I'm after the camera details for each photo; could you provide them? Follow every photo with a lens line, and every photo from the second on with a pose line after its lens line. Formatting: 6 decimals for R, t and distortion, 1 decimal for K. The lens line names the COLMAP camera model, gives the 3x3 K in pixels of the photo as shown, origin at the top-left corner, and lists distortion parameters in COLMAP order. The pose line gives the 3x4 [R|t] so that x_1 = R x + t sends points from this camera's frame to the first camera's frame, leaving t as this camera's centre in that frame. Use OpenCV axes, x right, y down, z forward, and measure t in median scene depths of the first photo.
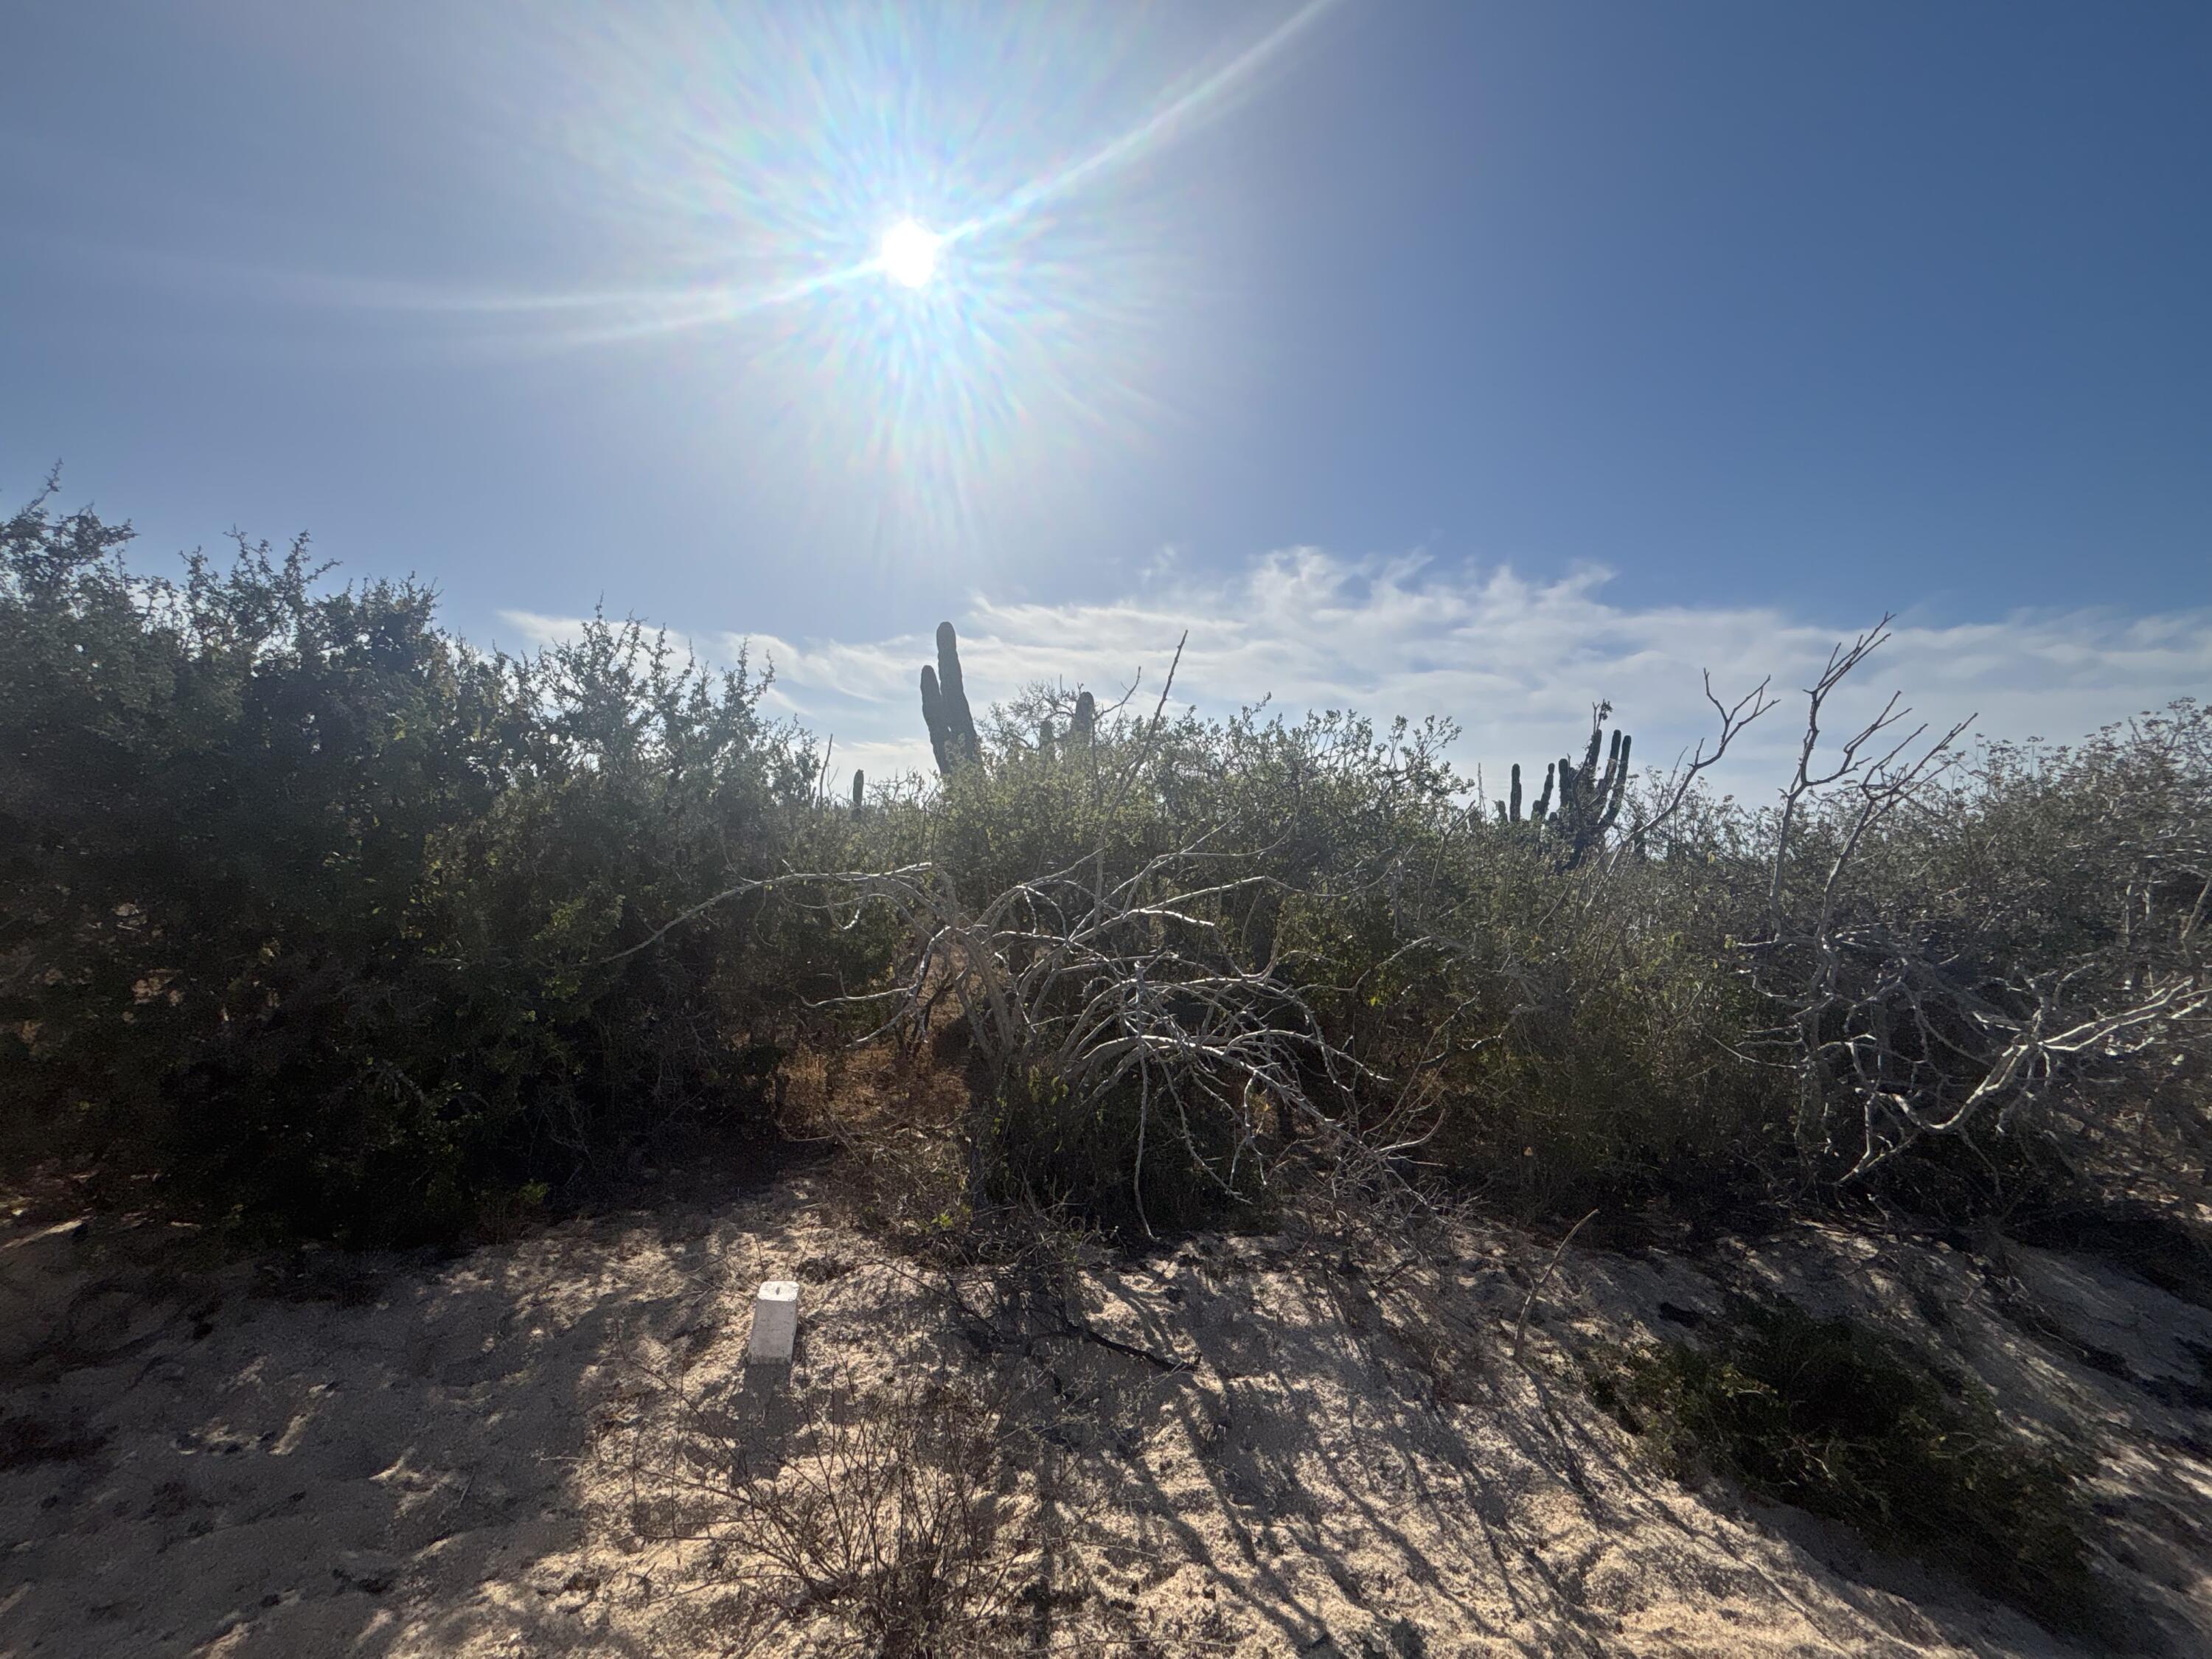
lens RADIAL K [[891.9, 0, 1111.1], [0, 891.9, 837.2], [0, 0, 1]] dist [0.000130, 0.000700]
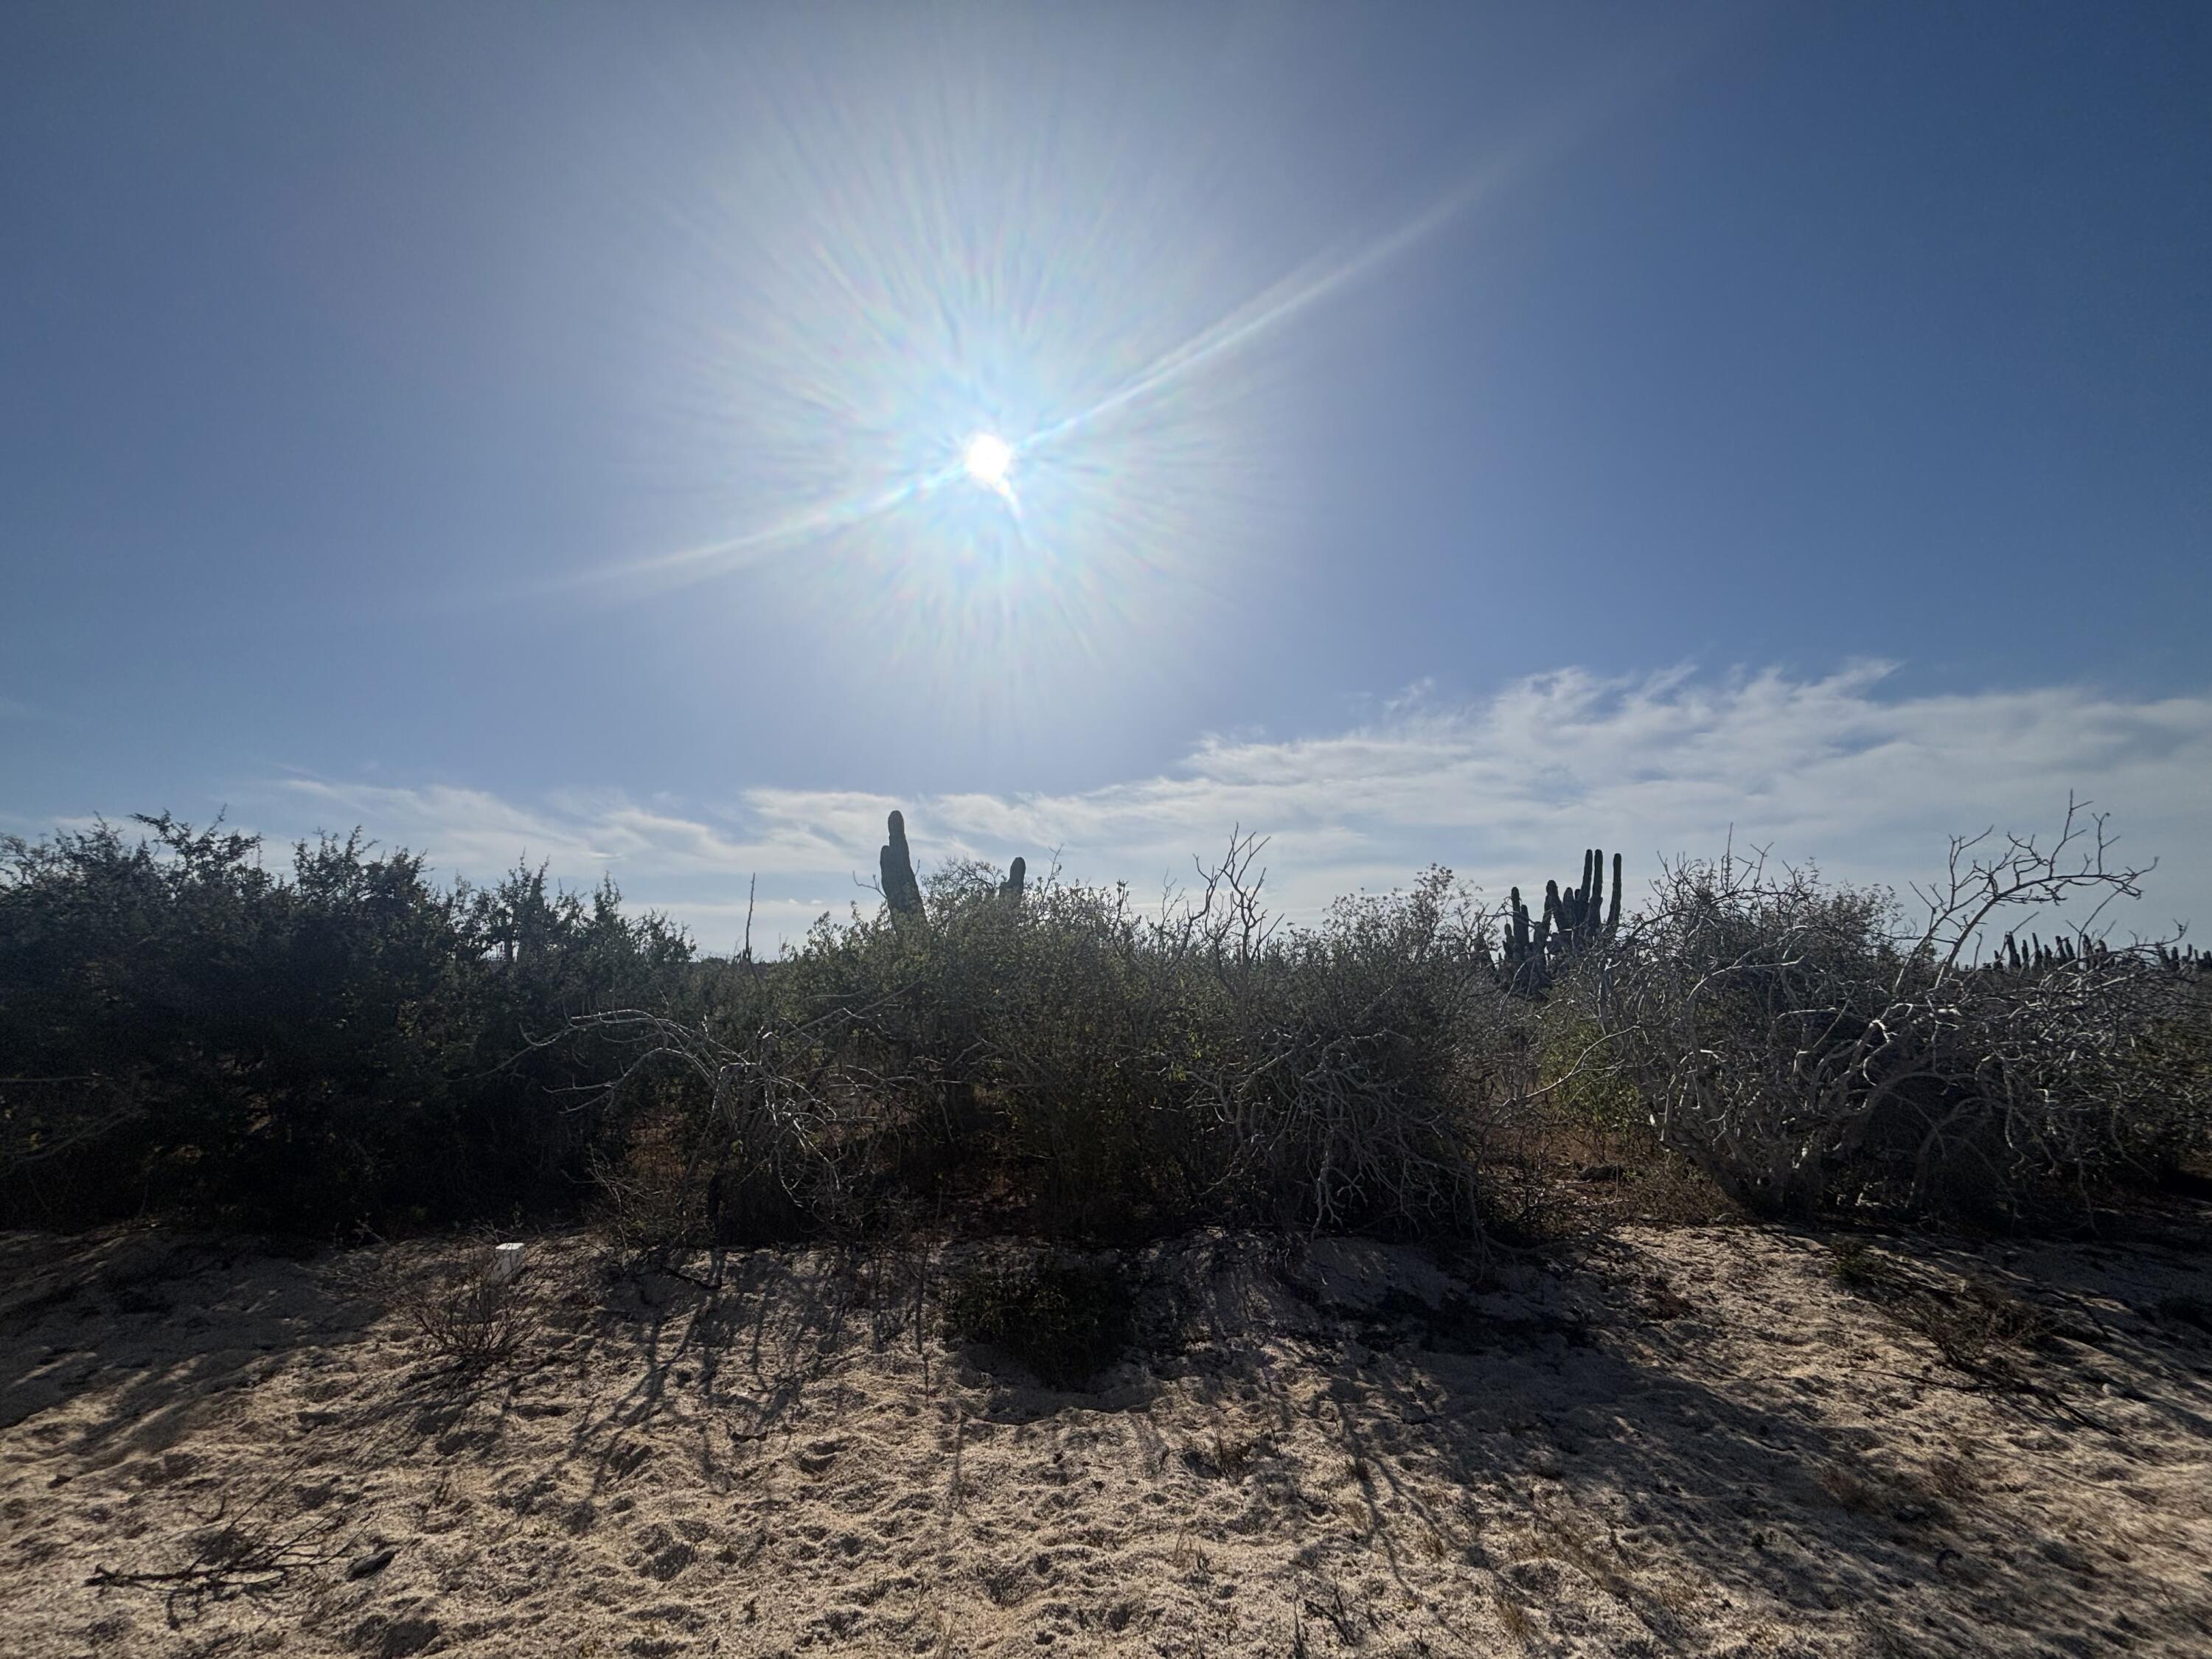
lens RADIAL K [[891.9, 0, 1098.2], [0, 891.9, 832.1], [0, 0, 1]] dist [0.000130, 0.000700]
pose [[0.992701, -0.065252, -0.101427, -0.177563], [0.047888, 0.985118, -0.165071, 0.000971], [0.110689, 0.159009, 0.981052, -0.017468]]
